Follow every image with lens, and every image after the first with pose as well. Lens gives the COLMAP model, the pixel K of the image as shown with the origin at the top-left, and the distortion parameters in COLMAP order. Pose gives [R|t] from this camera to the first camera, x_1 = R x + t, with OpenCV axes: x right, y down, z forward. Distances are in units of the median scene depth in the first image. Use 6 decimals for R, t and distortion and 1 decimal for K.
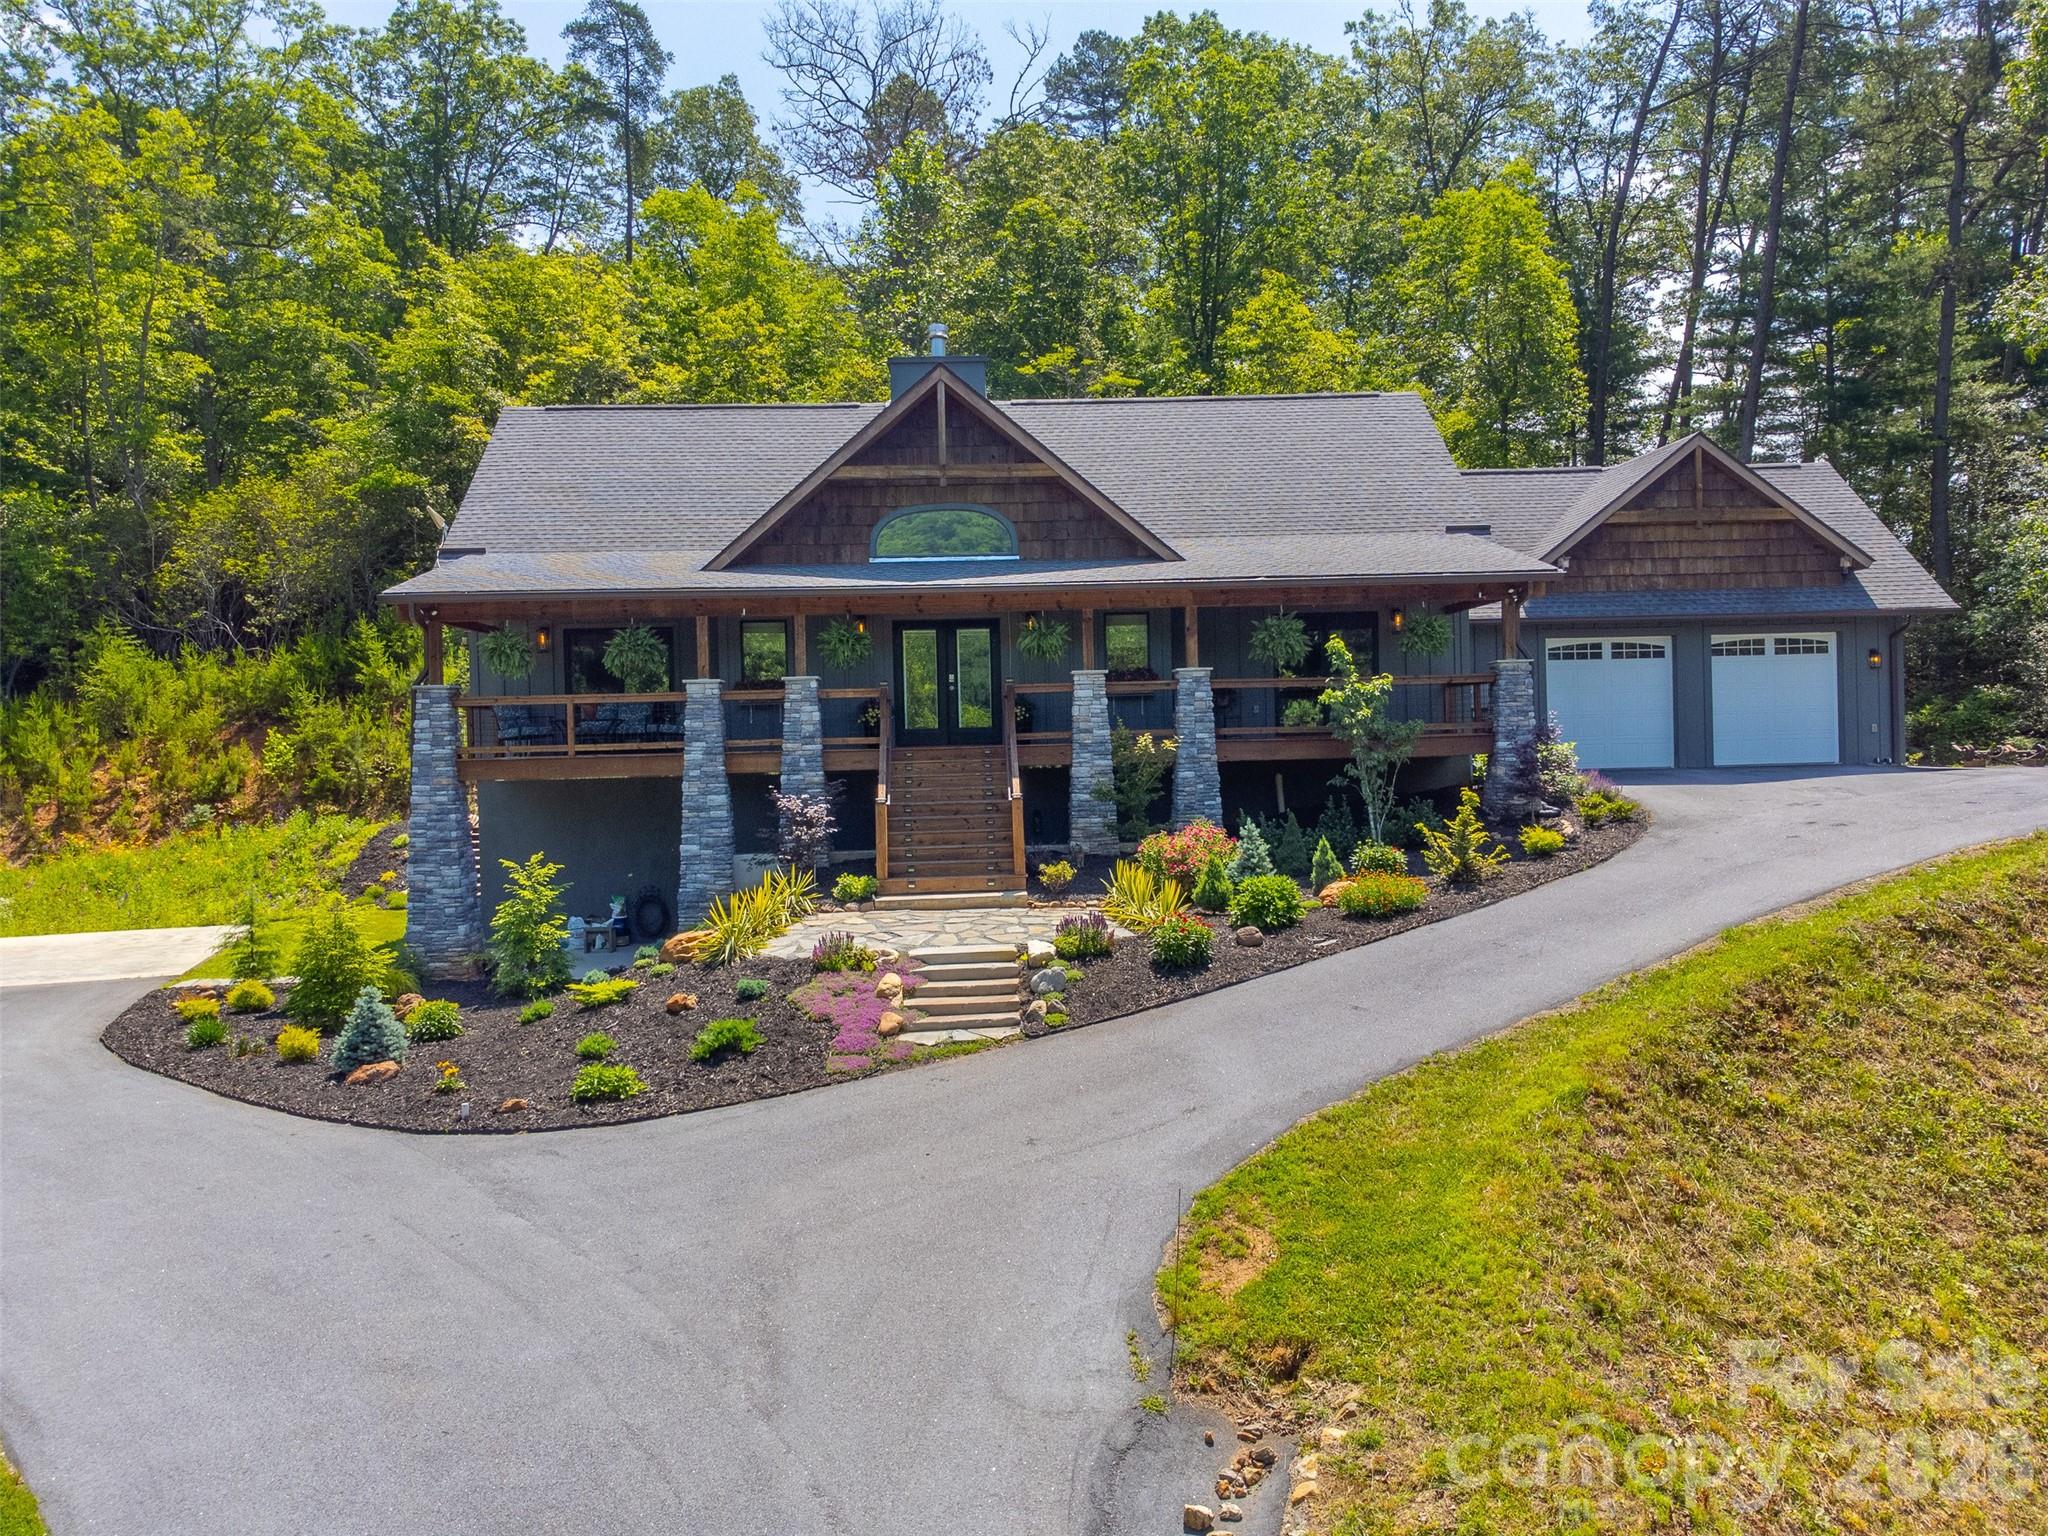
lens RADIAL K [[1508.7, 0, 1024.0], [0, 1508.7, 768.0], [0, 0, 1]] dist [0.035548, -0.002327]
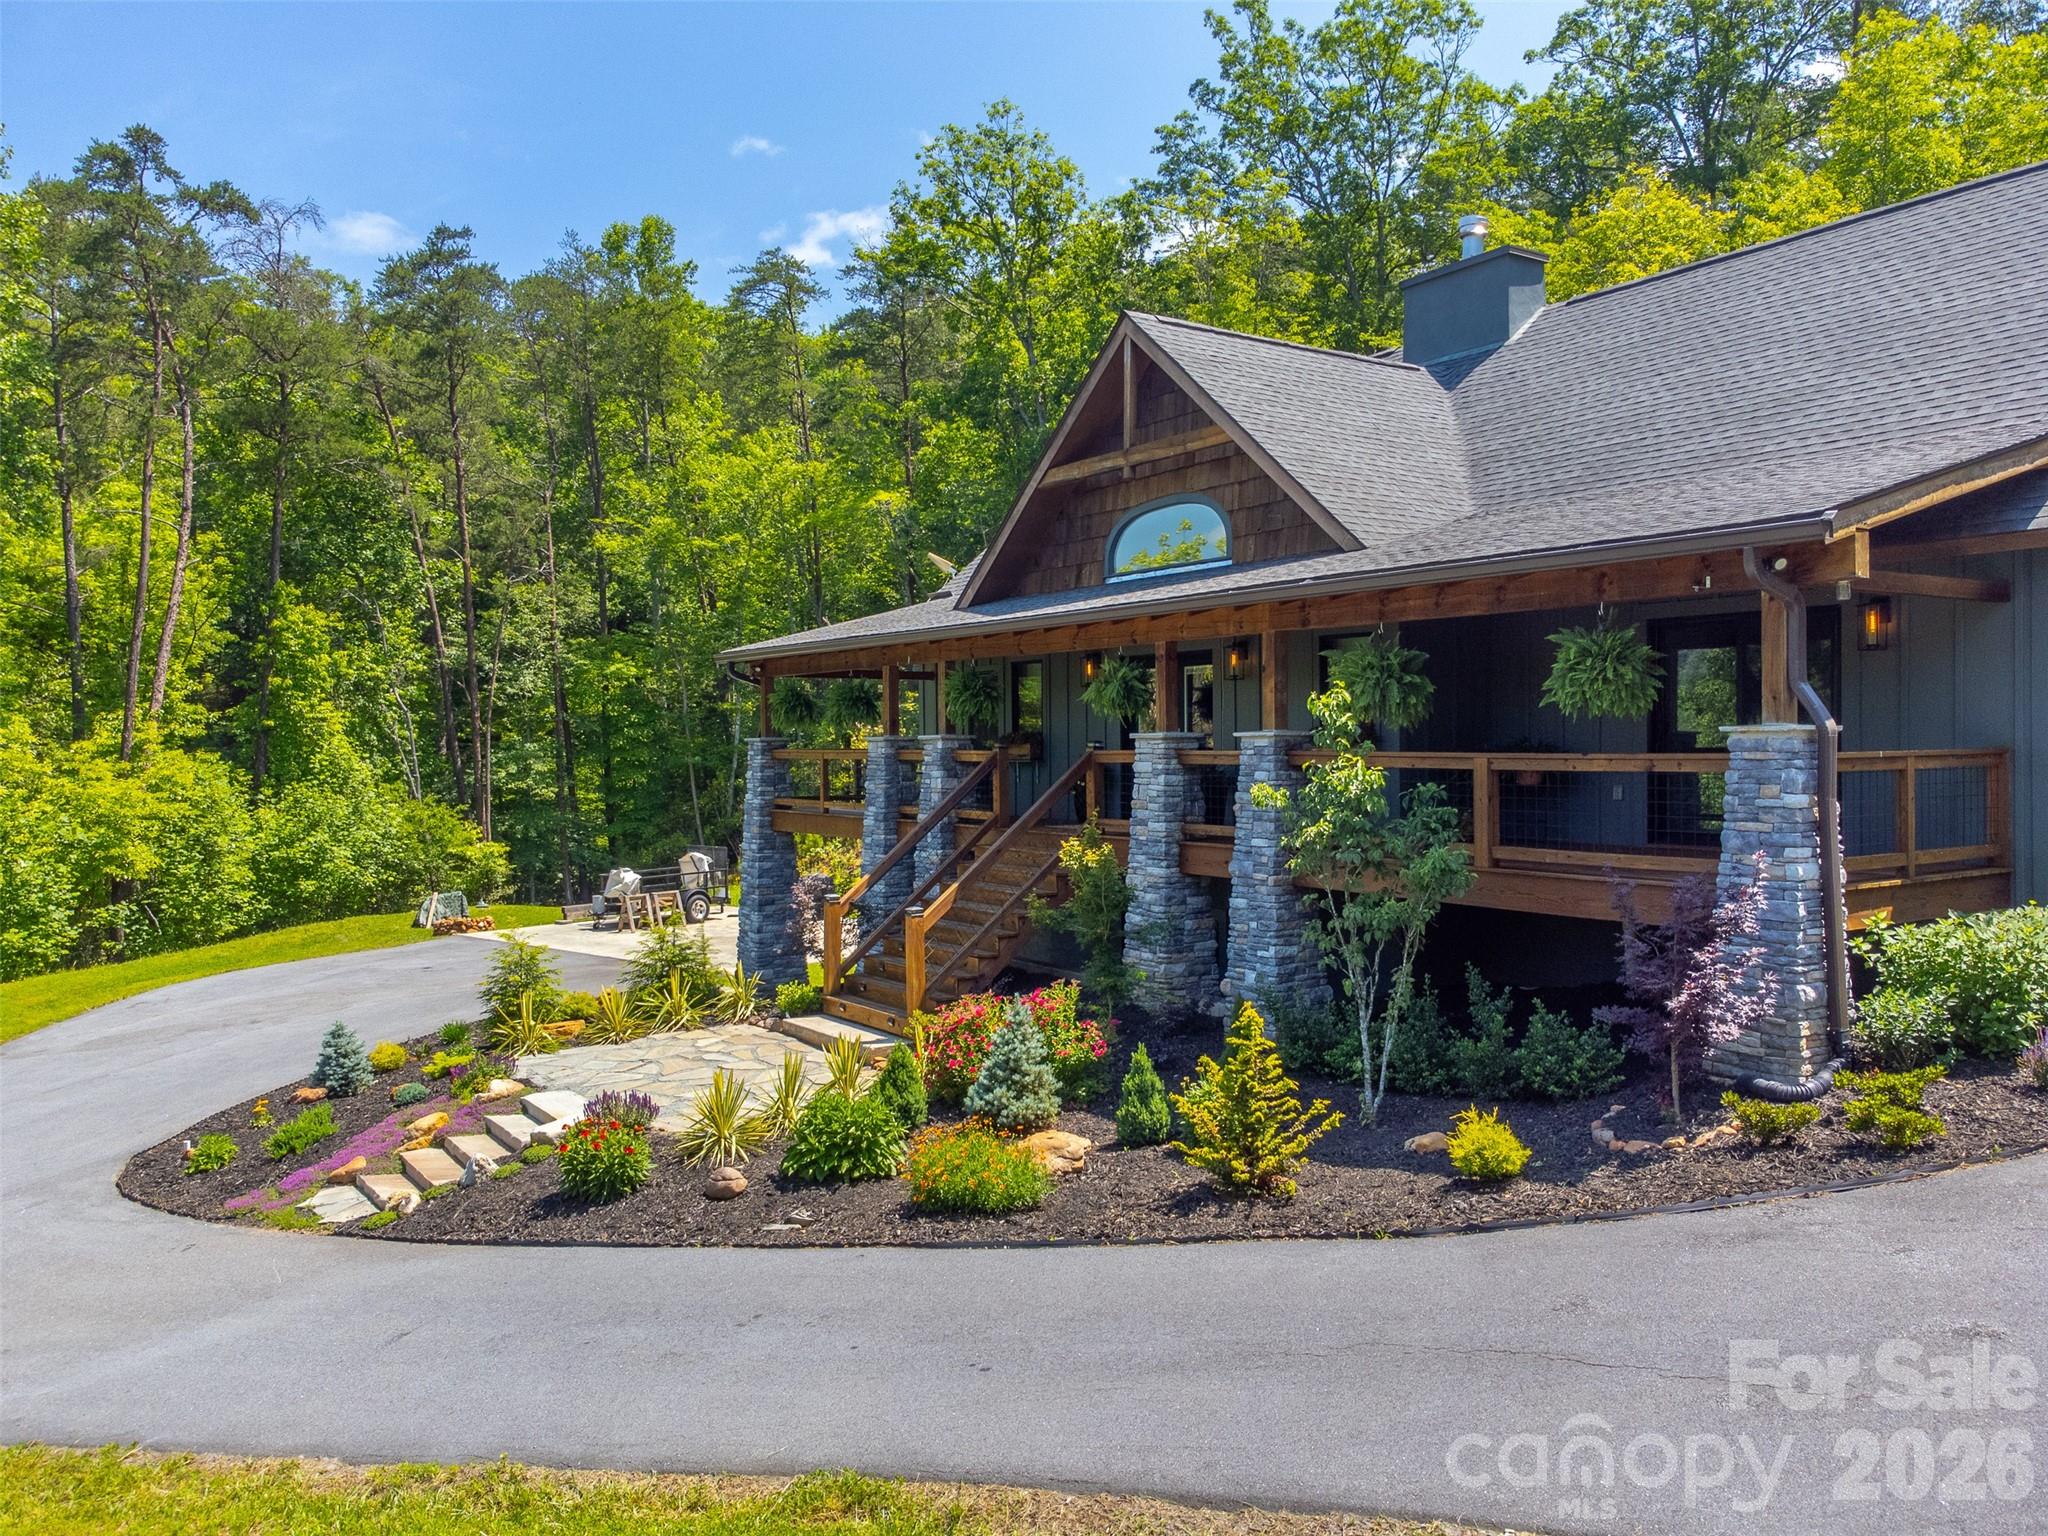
lens RADIAL K [[1530.1, 0, 1028.3], [0, 1530.1, 717.4], [0, 0, 1]] dist [-0.061714, -0.001268]
pose [[0.518373, 0.011538, -0.855077, 0.600279], [-0.009758, 0.999924, 0.007577, -0.076434], [0.855099, 0.004416, 0.518446, 0.593489]]
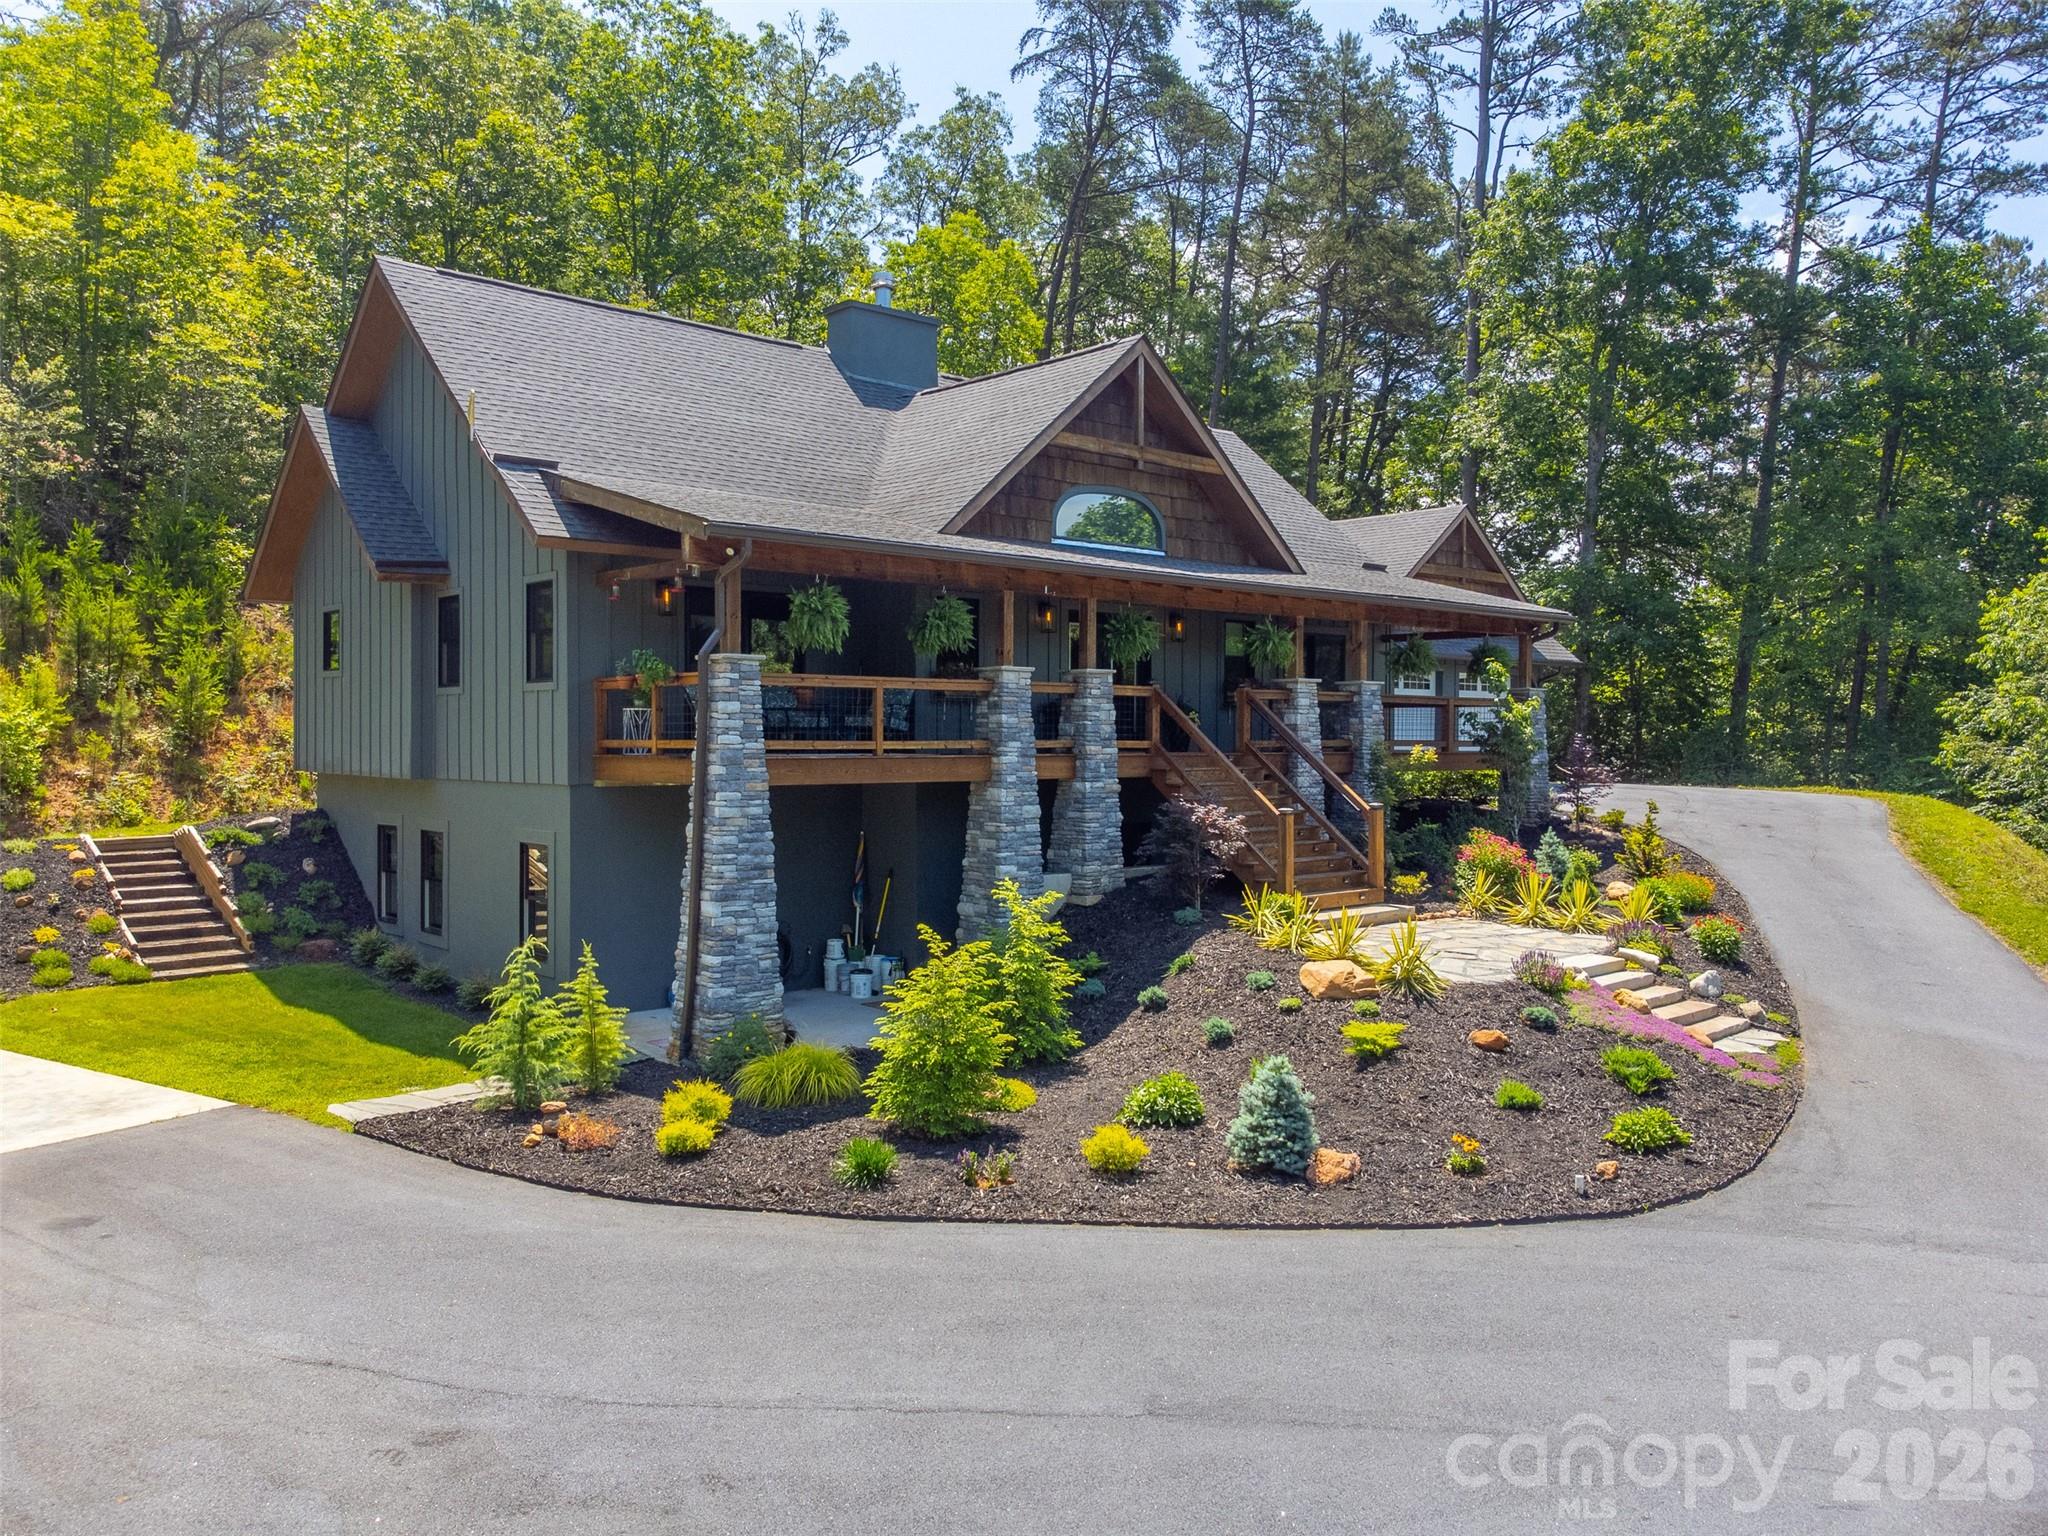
lens RADIAL K [[1508.7, 0, 1024.0], [0, 1508.7, 768.0], [0, 0, 1]] dist [0.035548, -0.002327]
pose [[0.774422, 0.013891, 0.632517, -0.724211], [-0.009424, 0.999901, -0.010420, 0.005958], [-0.632599, 0.002108, 0.774476, 0.349017]]
